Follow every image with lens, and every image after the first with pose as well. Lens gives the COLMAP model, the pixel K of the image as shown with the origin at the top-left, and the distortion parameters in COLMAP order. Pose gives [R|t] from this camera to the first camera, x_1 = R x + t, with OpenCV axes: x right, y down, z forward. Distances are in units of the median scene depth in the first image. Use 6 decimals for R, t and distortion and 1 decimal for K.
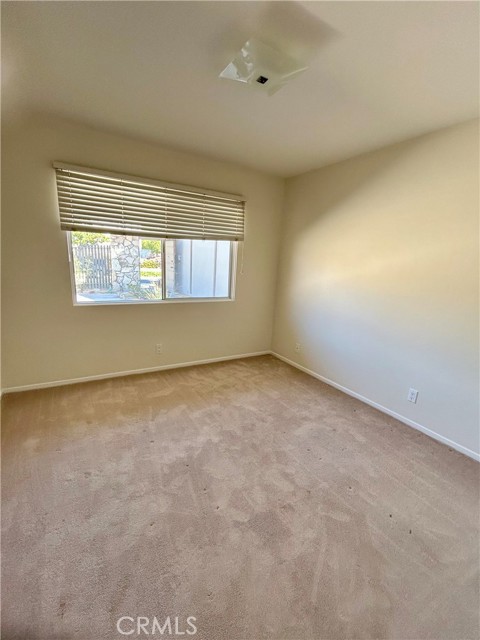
lens RADIAL K [[257.8, 0, 230.3], [0, 257.8, 326.9], [0, 0, 1]] dist [0.002512, -0.000106]
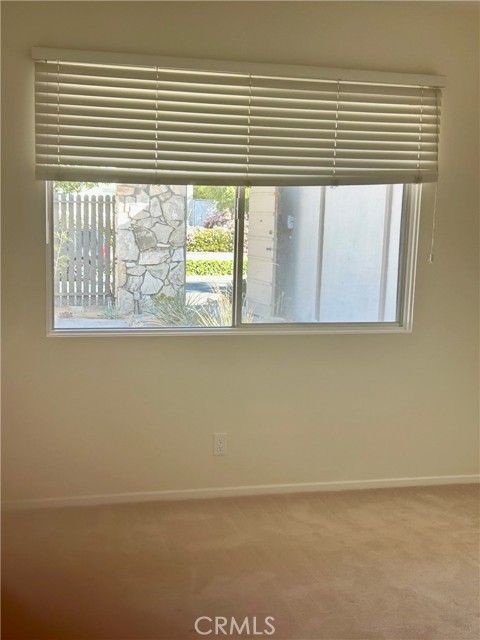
lens RADIAL K [[838.7, 0, 238.6], [0, 838.7, 355.2], [0, 0, 1]] dist [0.040294, 0.000000]
pose [[0.964433, 0.016977, -0.263783, 0.101653], [-0.042593, 0.994876, -0.091697, 0.062282], [0.260874, 0.099671, 0.960214, -0.290896]]
